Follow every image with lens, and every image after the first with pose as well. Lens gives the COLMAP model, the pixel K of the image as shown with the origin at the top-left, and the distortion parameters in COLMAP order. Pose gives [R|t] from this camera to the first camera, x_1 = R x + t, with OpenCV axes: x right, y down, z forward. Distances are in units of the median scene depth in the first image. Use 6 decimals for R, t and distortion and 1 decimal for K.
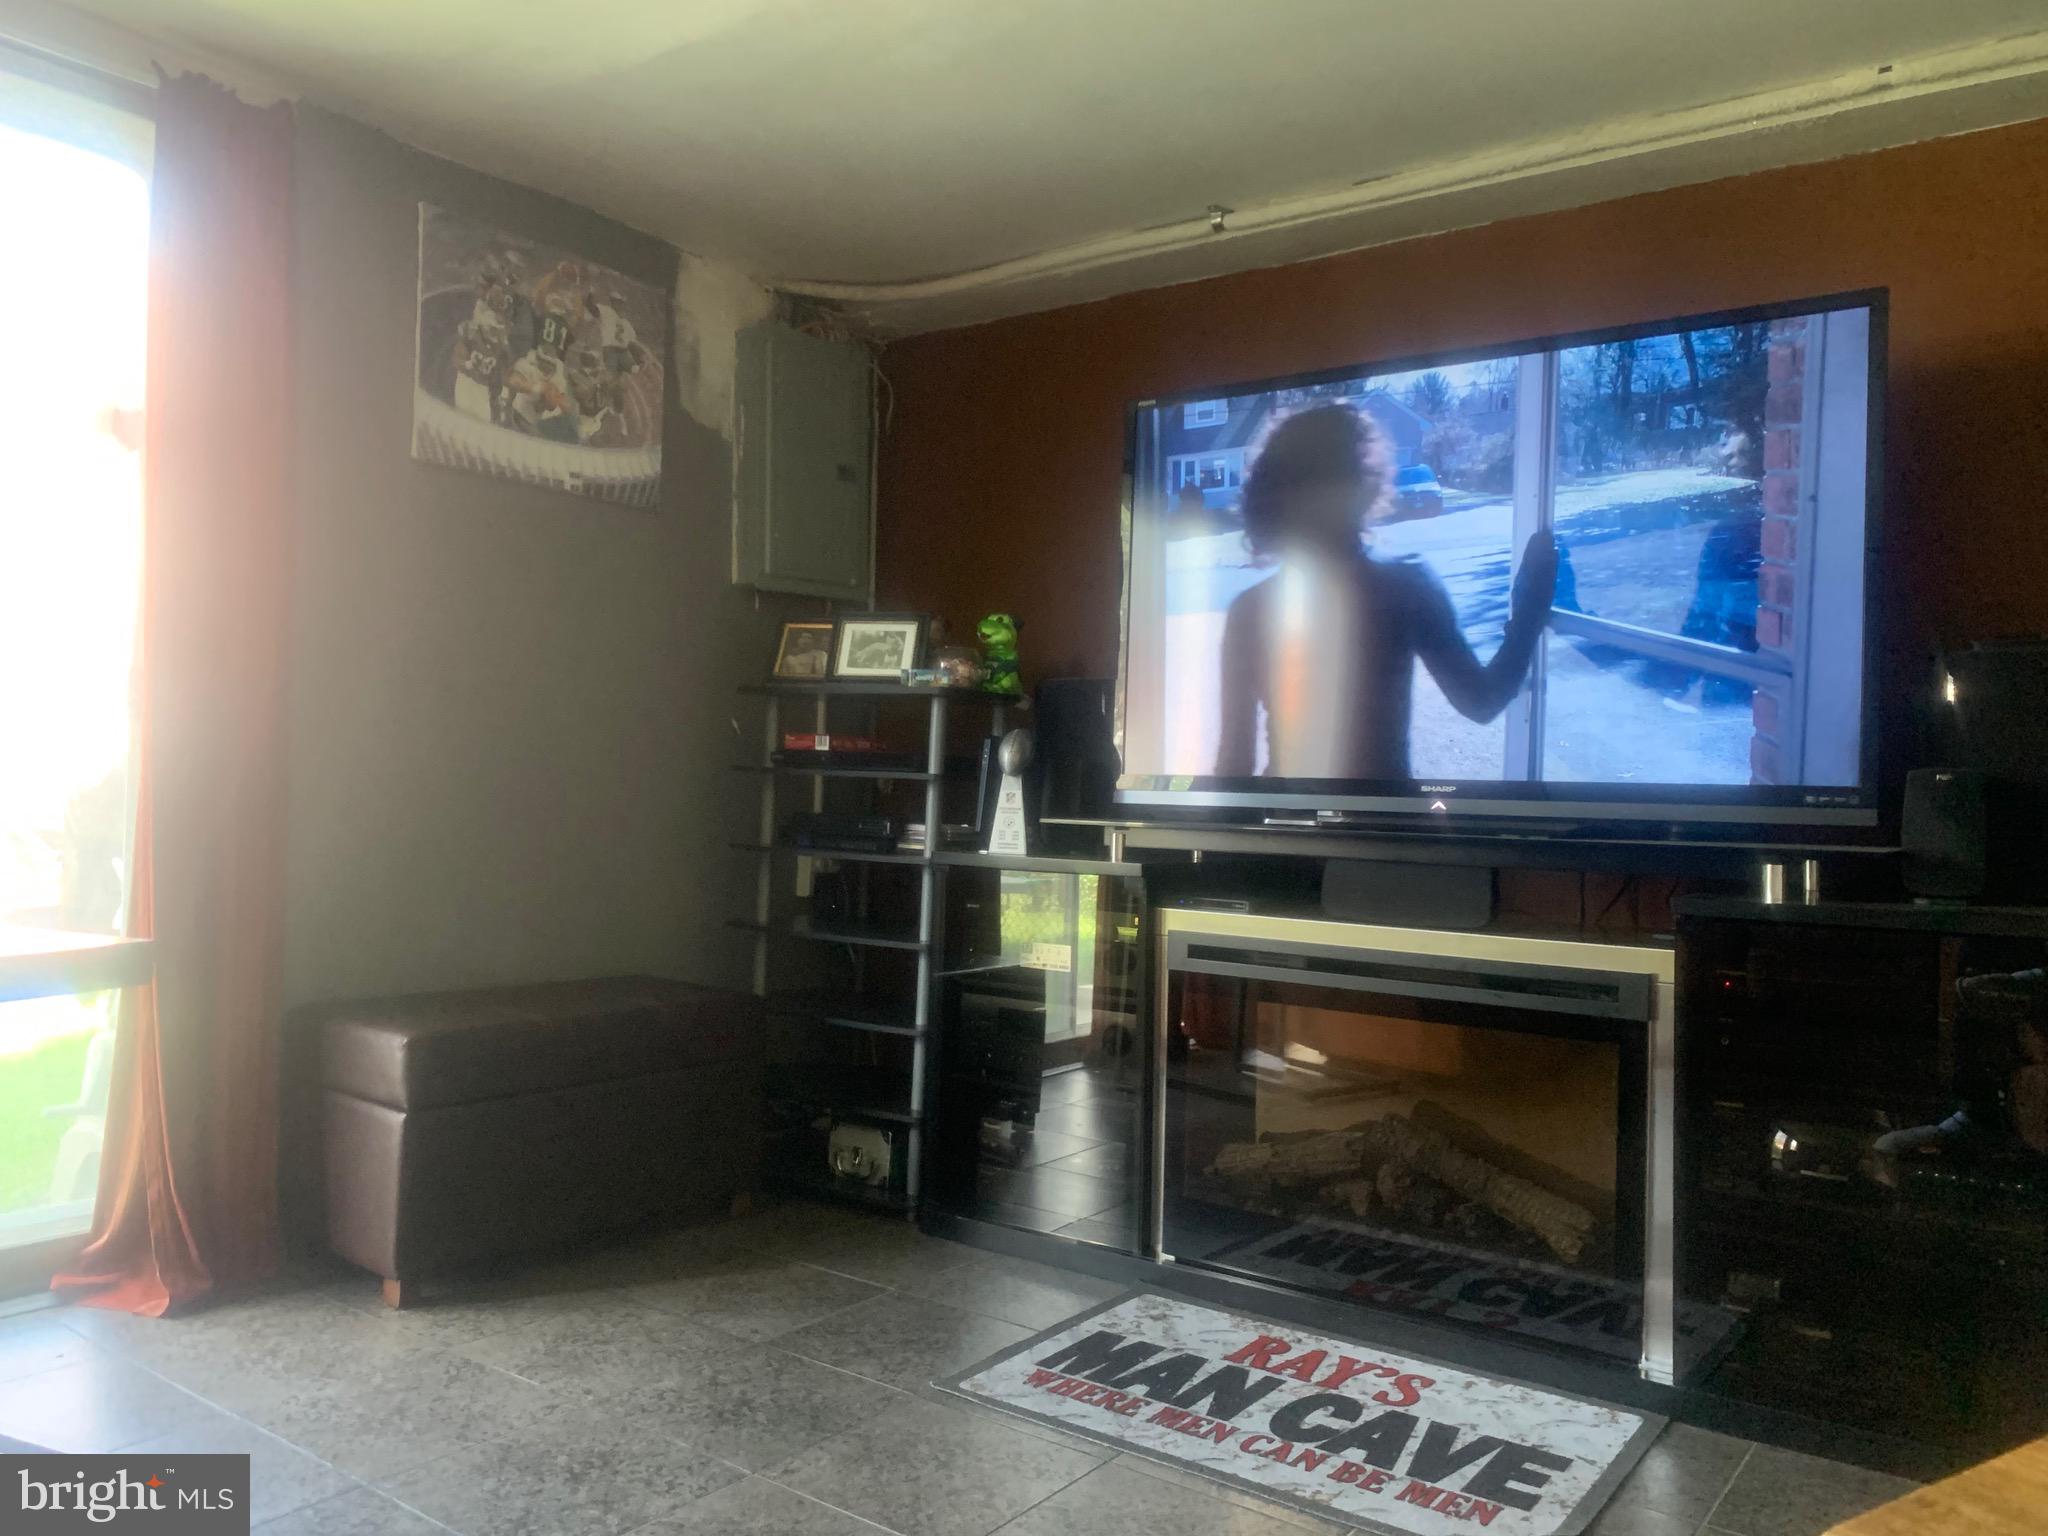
lens RADIAL K [[1570.1, 0, 1031.5], [0, 1570.1, 748.5], [0, 0, 1]] dist [0.035953, -0.039193]
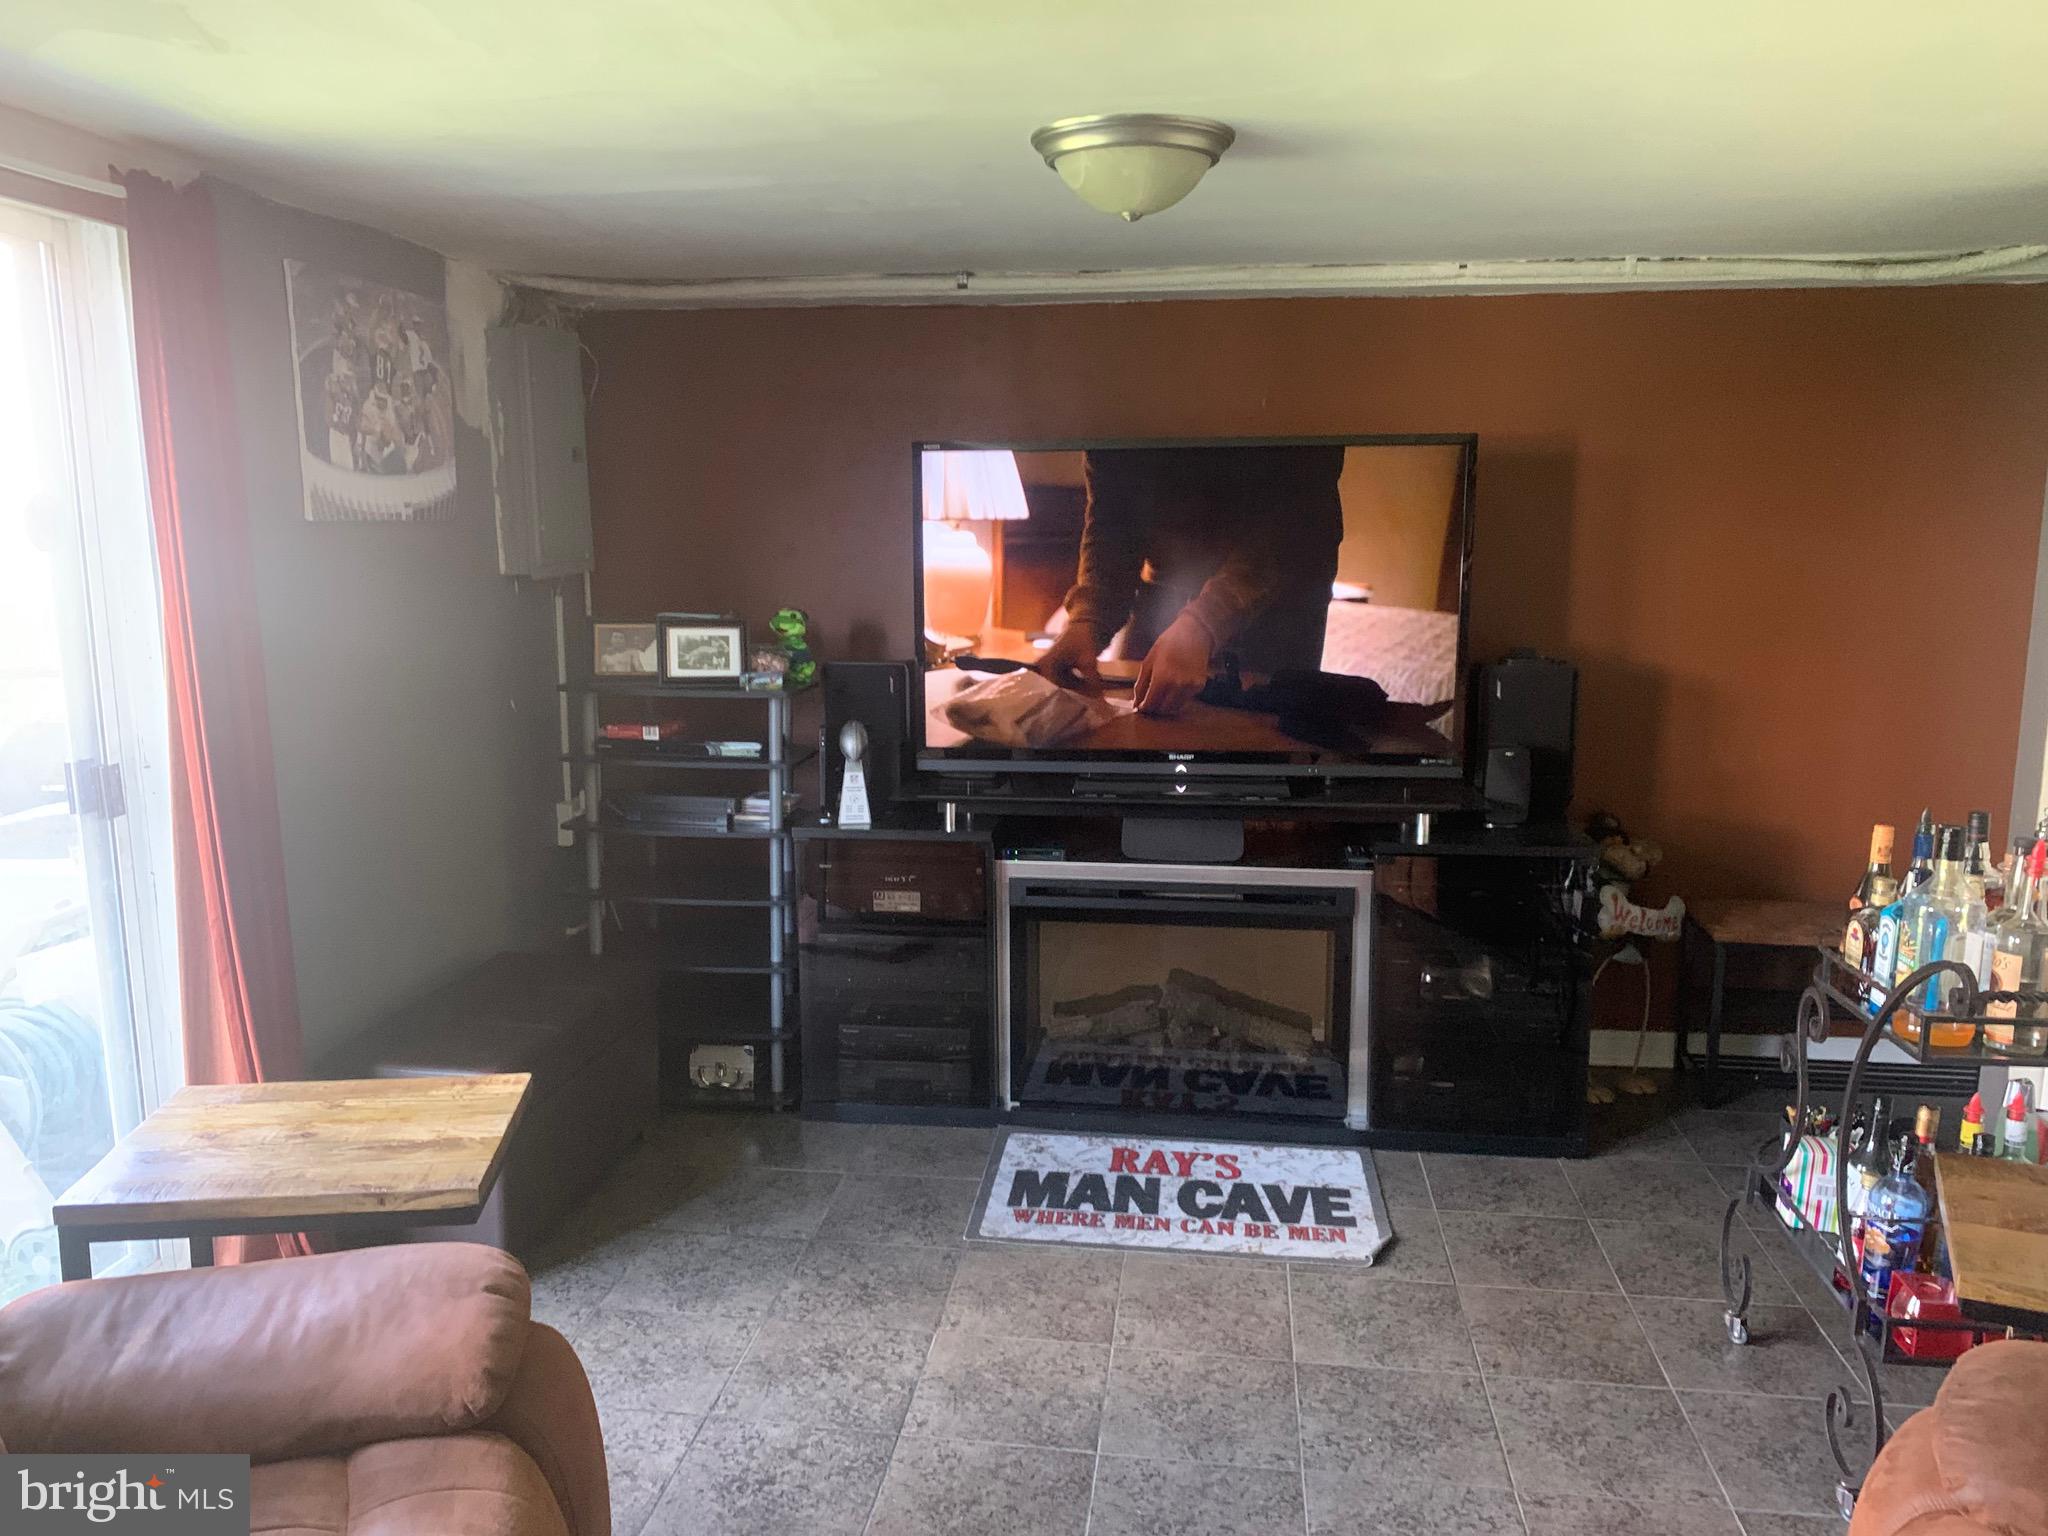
lens RADIAL K [[1570.1, 0, 1012.1], [0, 1570.1, 772.5], [0, 0, 1]] dist [0.035953, -0.039193]
pose [[0.877441, -0.108675, 0.467212, -0.467610], [0.013423, 0.979180, 0.202551, -0.216283], [-0.479497, -0.171456, 0.860631, -0.126717]]
